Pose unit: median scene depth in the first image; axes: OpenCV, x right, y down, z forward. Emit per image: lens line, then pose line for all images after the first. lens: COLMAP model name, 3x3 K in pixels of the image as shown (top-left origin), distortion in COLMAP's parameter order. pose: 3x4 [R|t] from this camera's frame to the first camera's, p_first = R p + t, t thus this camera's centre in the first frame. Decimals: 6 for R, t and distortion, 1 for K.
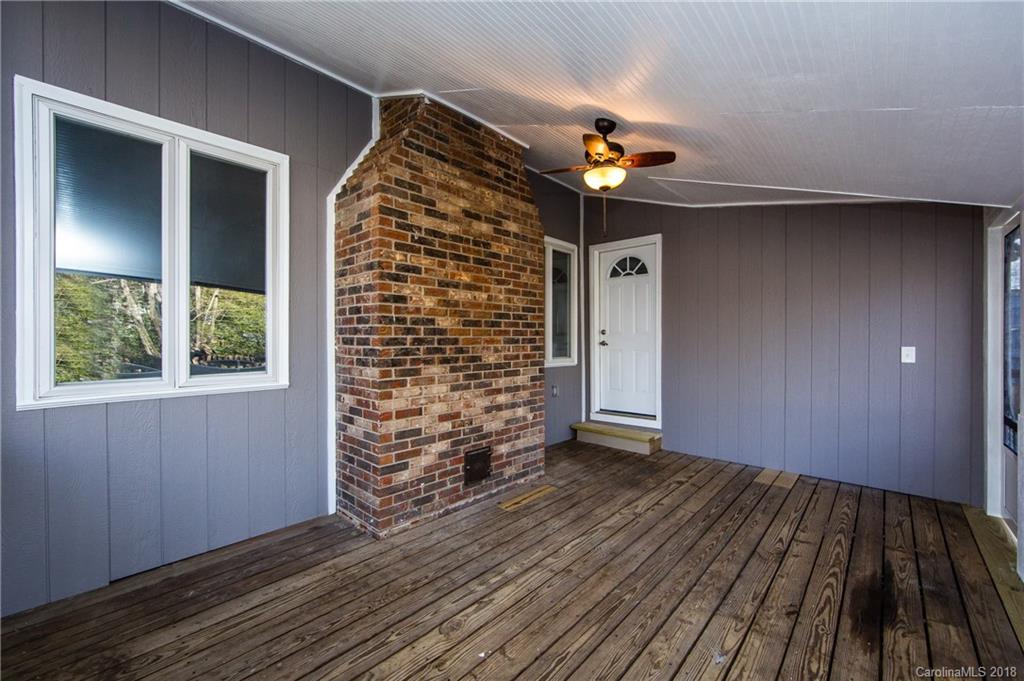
lens RADIAL K [[405.9, 0, 518.2], [0, 405.9, 338.4], [0, 0, 1]] dist [-0.001184, 0.000002]
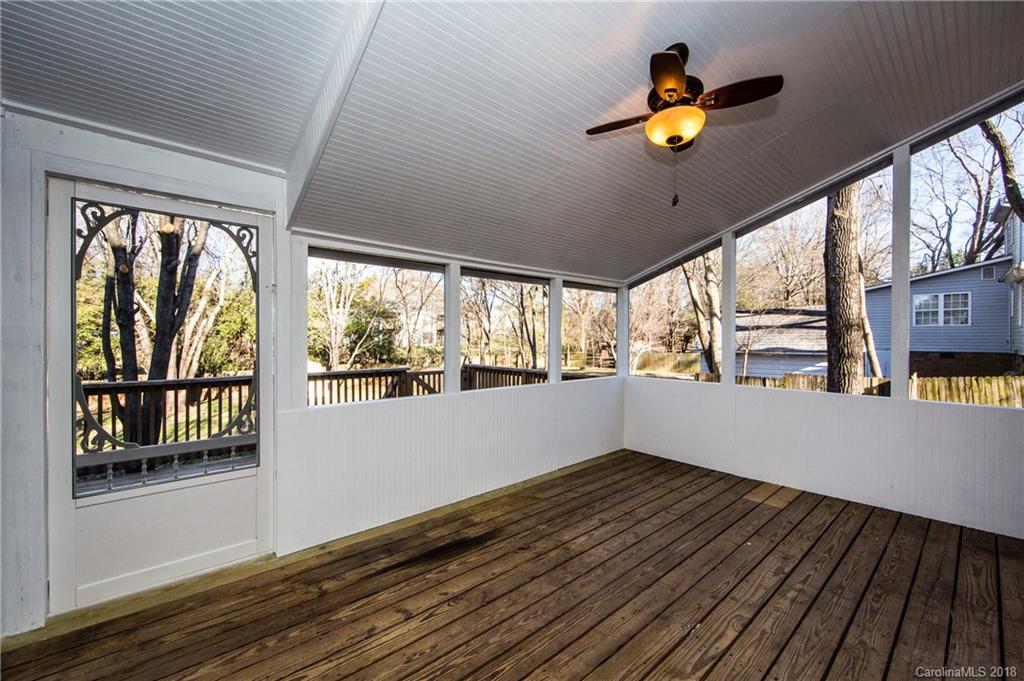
lens RADIAL K [[405.9, 0, 518.2], [0, 405.9, 338.4], [0, 0, 1]] dist [-0.001184, 0.000002]
pose [[-0.995156, 0.003700, 0.098235, 0.476729], [0.003227, 0.999982, -0.004967, 0.000842], [-0.098251, -0.004626, -0.995151, 1.977652]]
